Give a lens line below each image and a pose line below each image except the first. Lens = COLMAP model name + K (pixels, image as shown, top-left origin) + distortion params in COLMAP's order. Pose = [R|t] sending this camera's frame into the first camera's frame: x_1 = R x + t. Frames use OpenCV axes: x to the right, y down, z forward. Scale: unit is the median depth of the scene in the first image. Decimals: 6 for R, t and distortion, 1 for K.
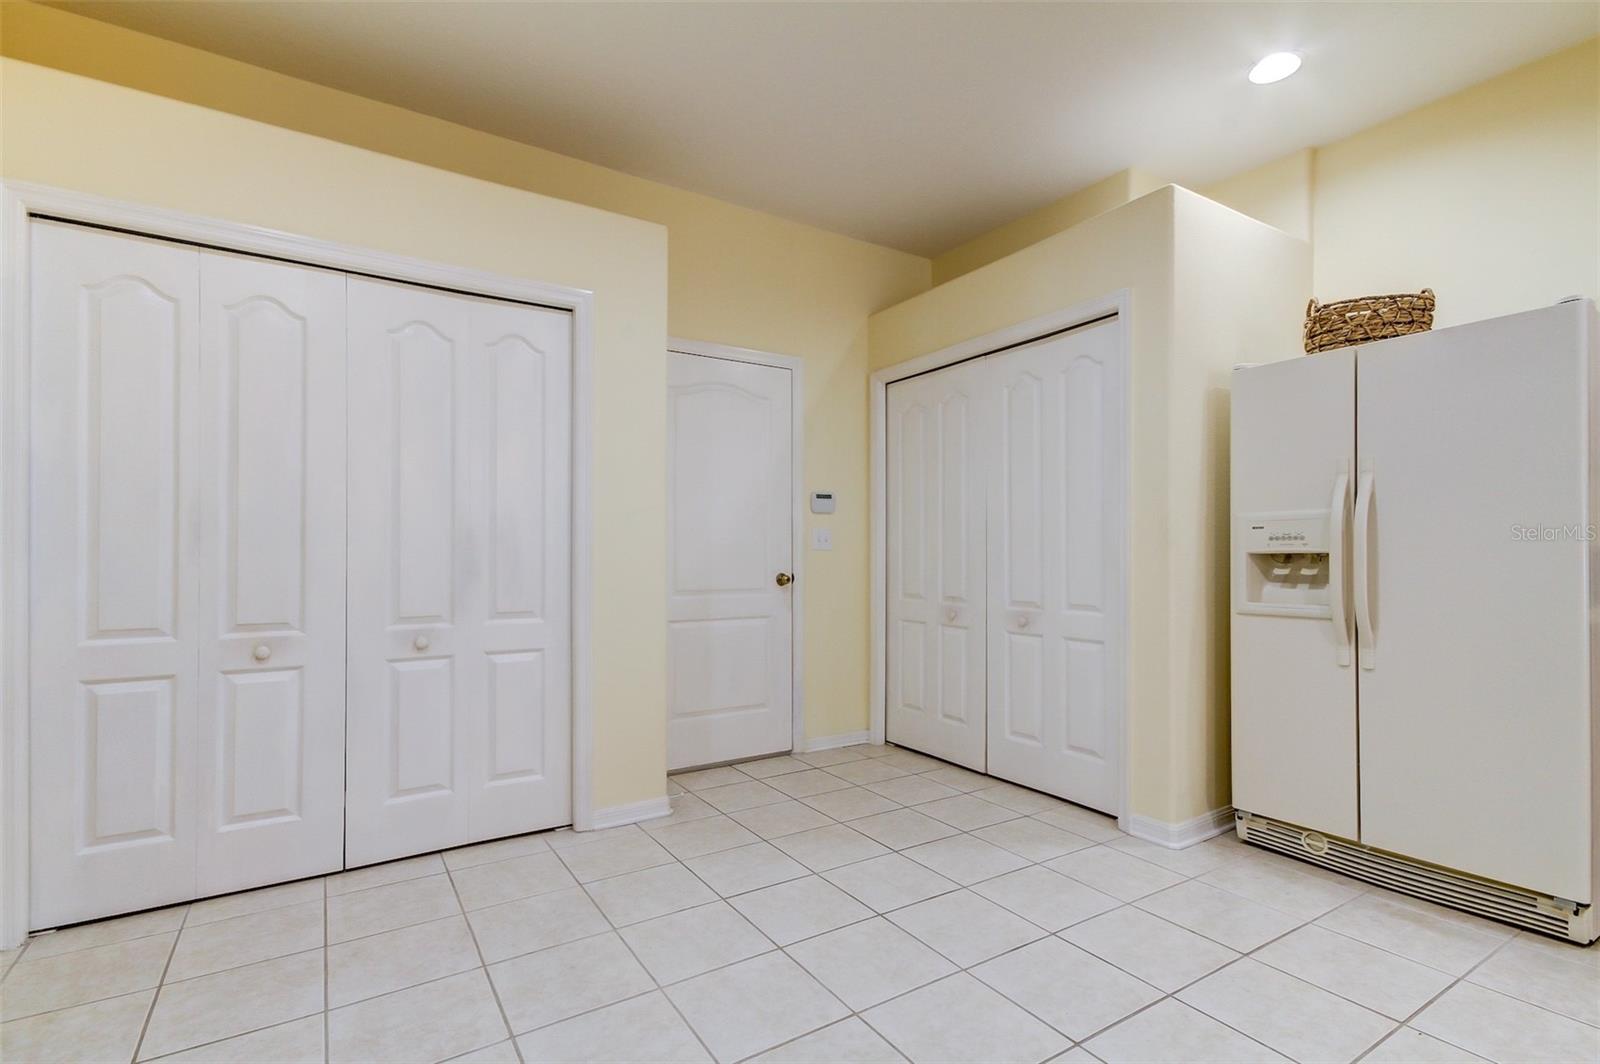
lens RADIAL K [[748.0, 0, 835.2], [0, 748.0, 556.2], [0, 0, 1]] dist [0.020436, -0.001674]
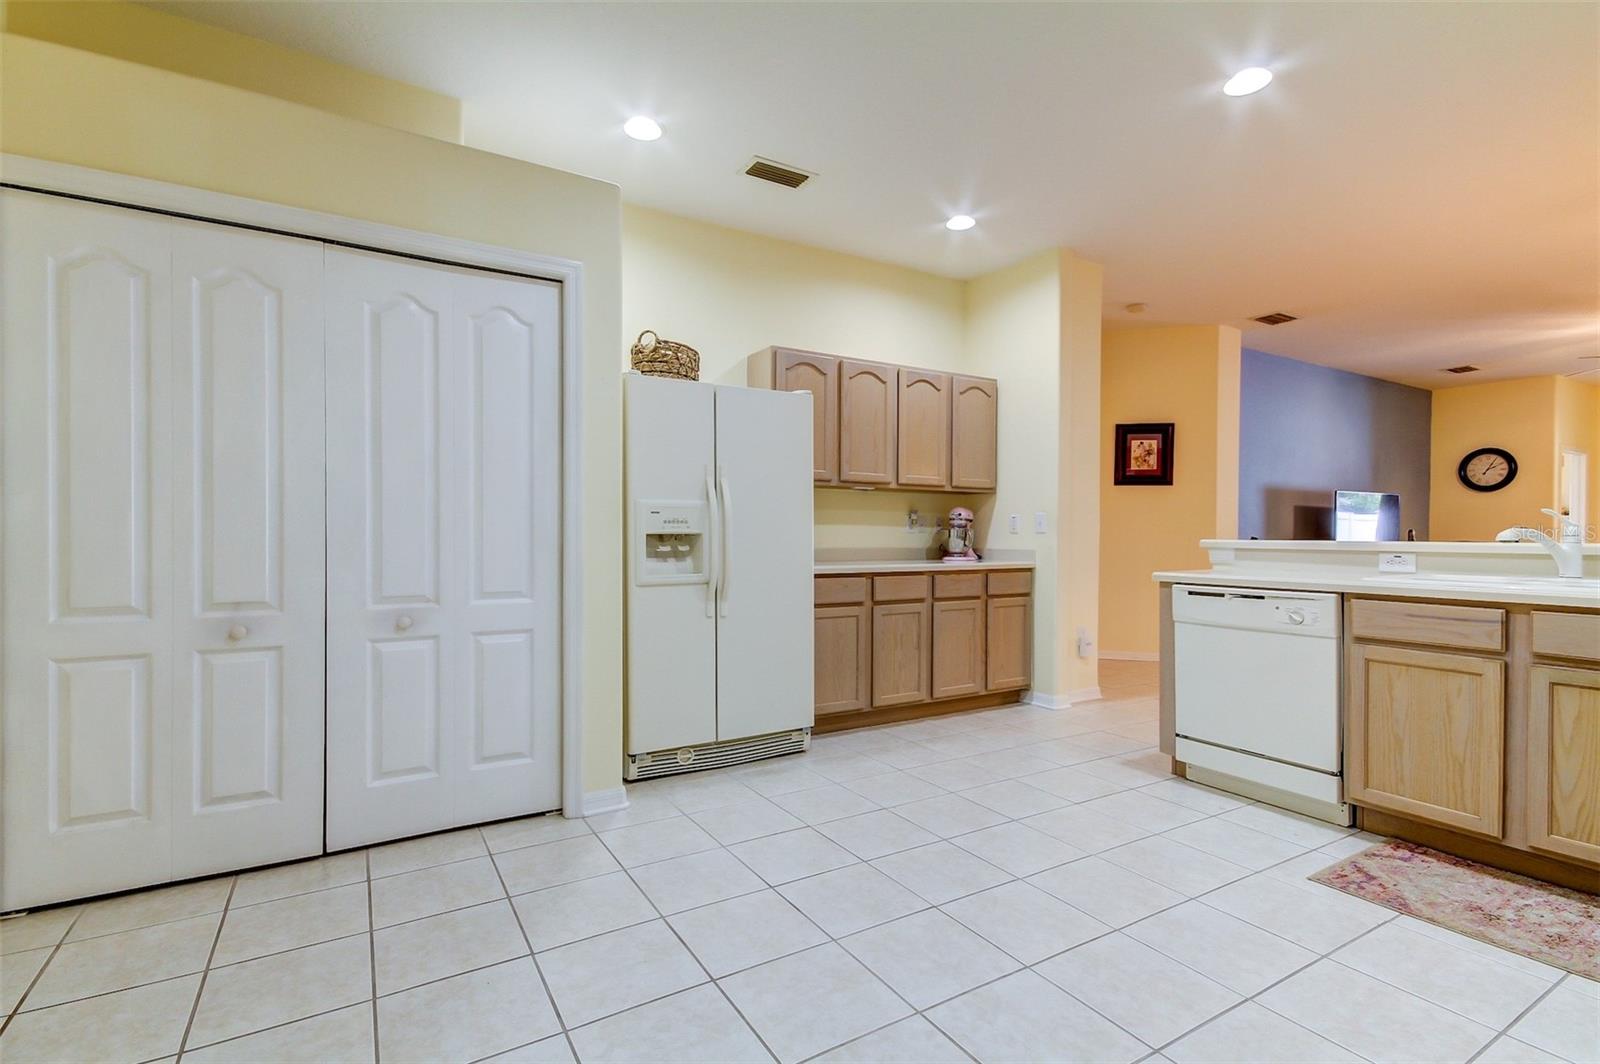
lens RADIAL K [[748.0, 0, 785.7], [0, 748.0, 536.8], [0, 0, 1]] dist [0.020436, -0.001674]
pose [[0.061904, -0.003495, 0.998076, -0.603371], [0.002996, 0.999990, 0.003316, -0.002128], [-0.998078, 0.002785, 0.061913, 0.700203]]
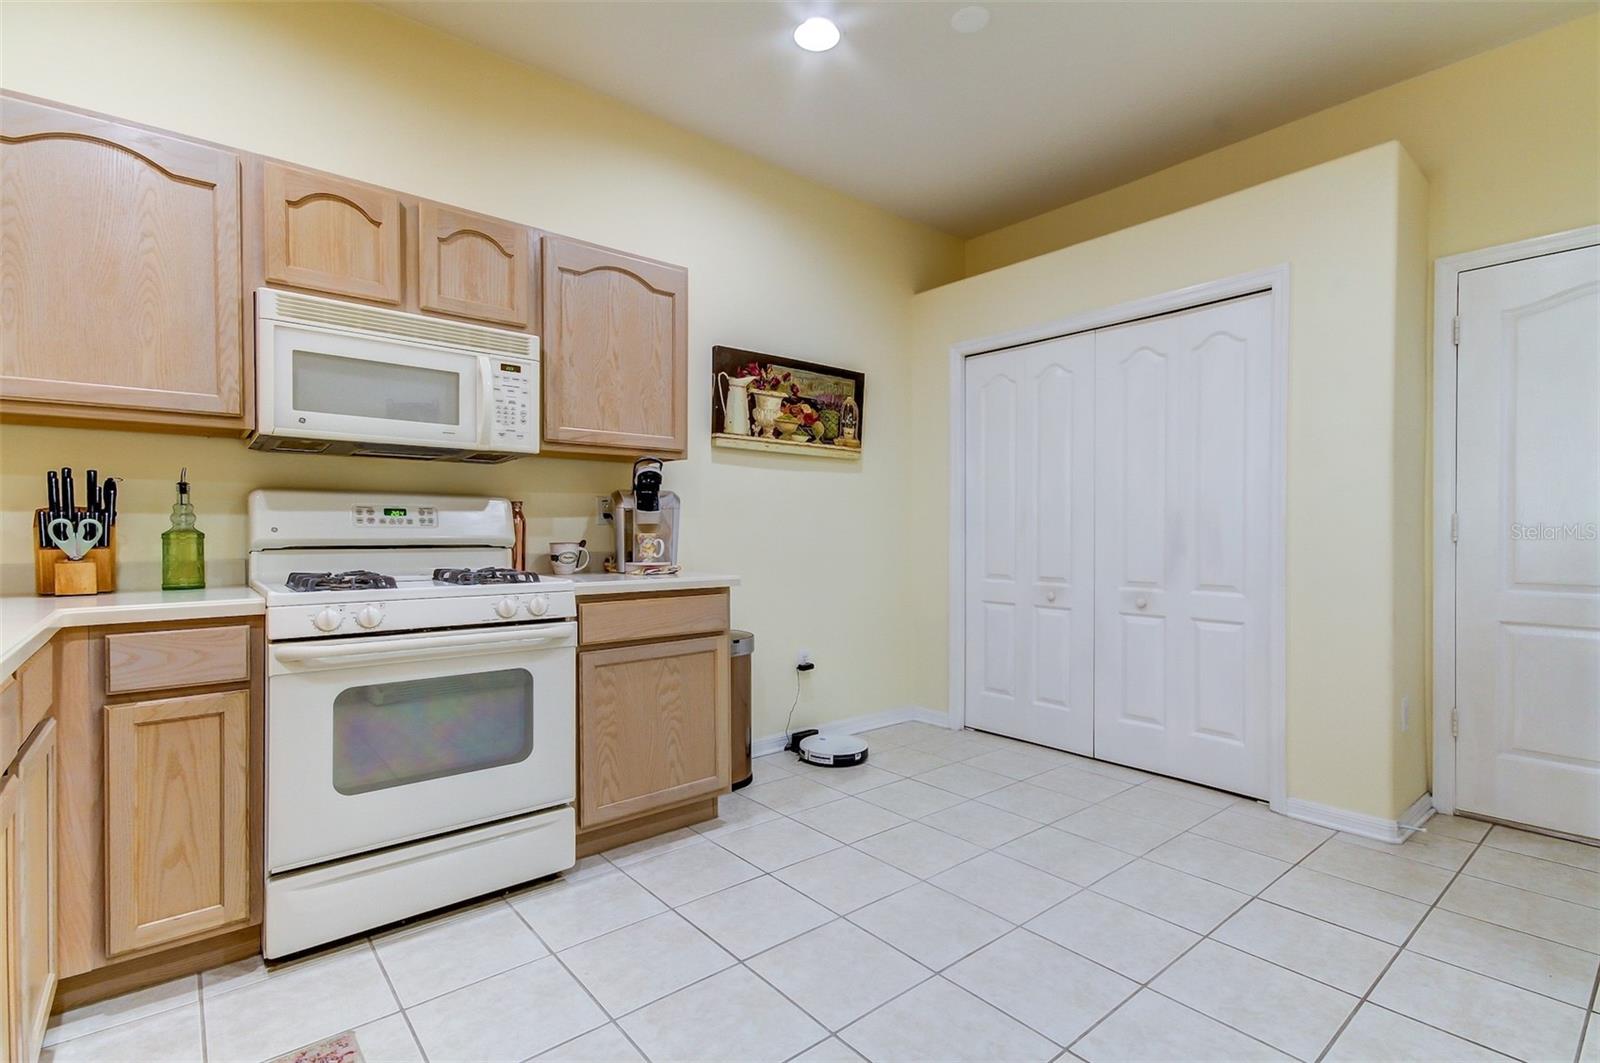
lens RADIAL K [[748.0, 0, 790.0], [0, 748.0, 536.3], [0, 0, 1]] dist [0.020436, -0.001674]
pose [[0.111746, 0.005395, -0.993722, 0.625470], [-0.006070, 0.999970, 0.004746, 0.001073], [0.993718, 0.005502, 0.111776, 0.264320]]
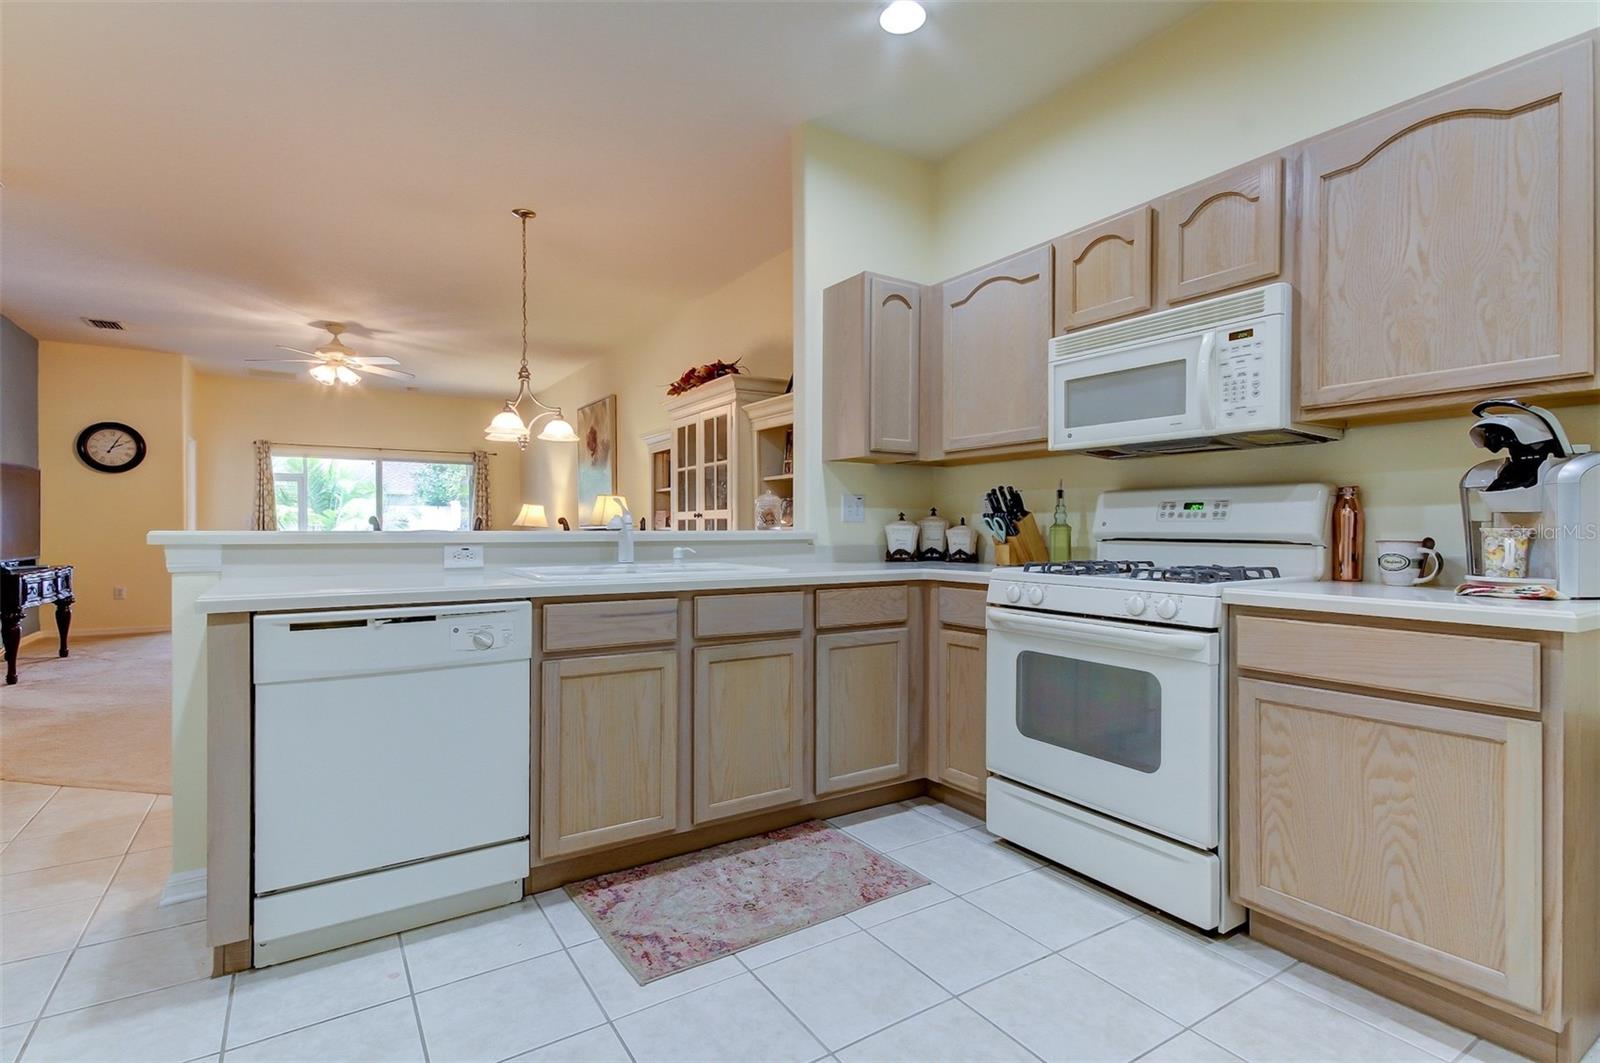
lens RADIAL K [[781.9, 0, 819.1], [0, 781.9, 532.3], [0, 0, 1]] dist [0.009206, 0.001608]
pose [[-0.999980, -0.002380, -0.005892, 0.144683], [-0.002458, 0.999910, 0.013194, -0.000639], [0.005860, 0.013208, -0.999896, 0.821442]]
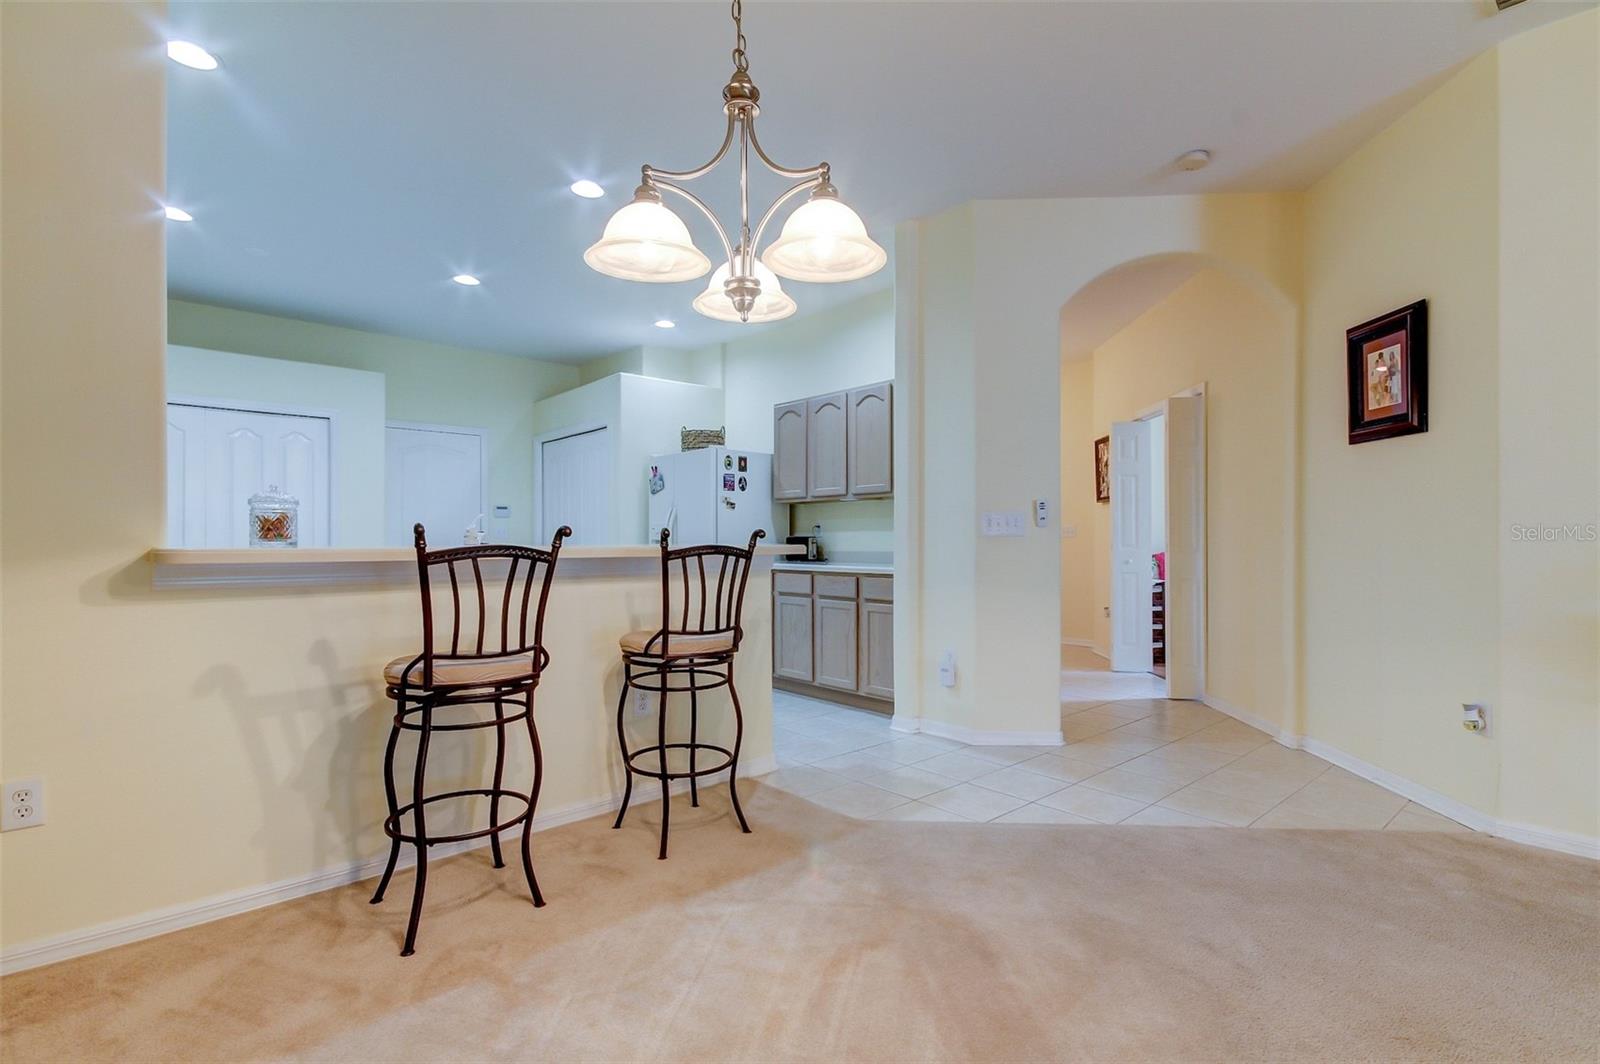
lens RADIAL K [[748.0, 0, 800.2], [0, 748.0, 530.8], [0, 0, 1]] dist [0.020436, -0.001674]
pose [[0.990969, -0.002386, 0.134066, 0.677315], [0.005066, 0.999794, -0.019653, 0.013339], [-0.133992, 0.020154, 0.990777, -1.244217]]
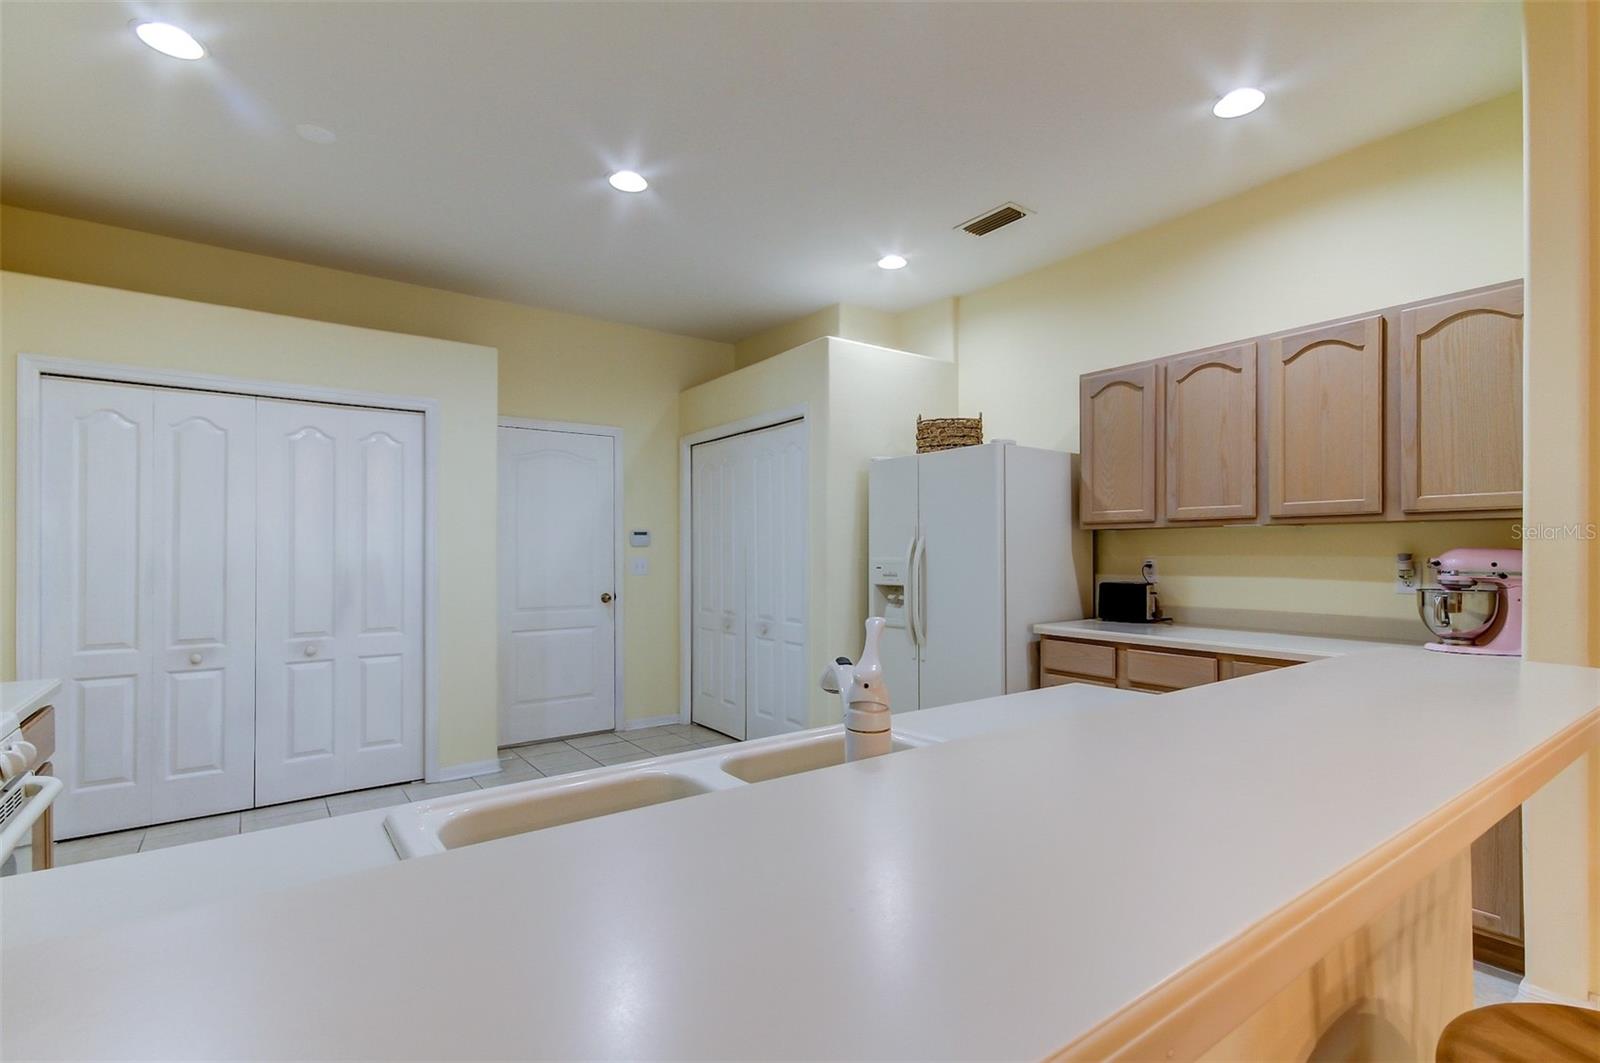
lens RADIAL K [[748.0, 0, 814.2], [0, 748.0, 550.9], [0, 0, 1]] dist [0.020436, -0.001674]
pose [[0.999052, -0.005505, 0.043174, 0.353144], [0.005821, 0.999957, -0.007203, -0.059966], [-0.043132, 0.007447, 0.999042, -0.487388]]
